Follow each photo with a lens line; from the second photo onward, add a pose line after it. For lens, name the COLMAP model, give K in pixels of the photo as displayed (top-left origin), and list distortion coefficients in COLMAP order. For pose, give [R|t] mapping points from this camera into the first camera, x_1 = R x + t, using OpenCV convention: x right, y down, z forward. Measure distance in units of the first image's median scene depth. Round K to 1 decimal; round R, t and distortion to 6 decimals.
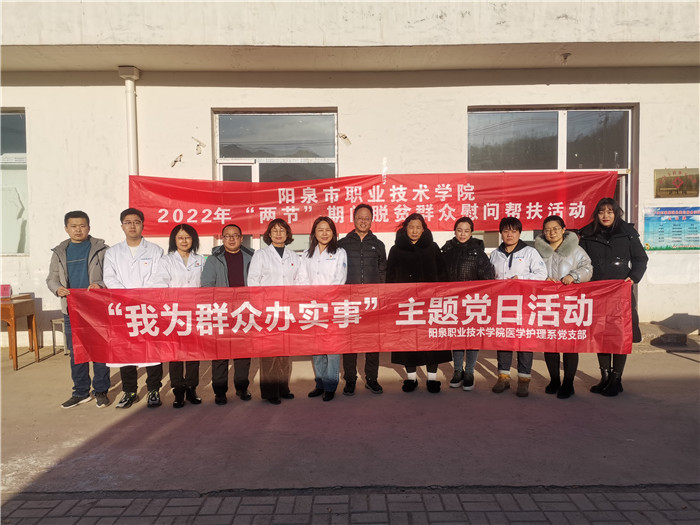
lens RADIAL K [[583.0, 0, 350.0], [0, 583.0, 262.5], [0, 0, 1]] dist [0.004687, -0.040078]
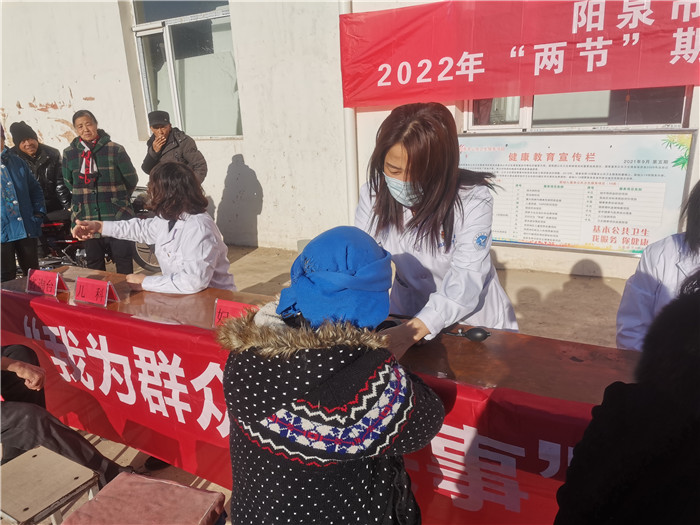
lens RADIAL K [[583.0, 0, 350.0], [0, 583.0, 262.5], [0, 0, 1]] dist [0.004687, -0.040078]
pose [[0.796691, 0.119770, -0.592401, 0.061856], [0.050571, 0.963521, 0.262813, -0.050593], [0.602268, -0.239339, 0.761571, 0.424206]]
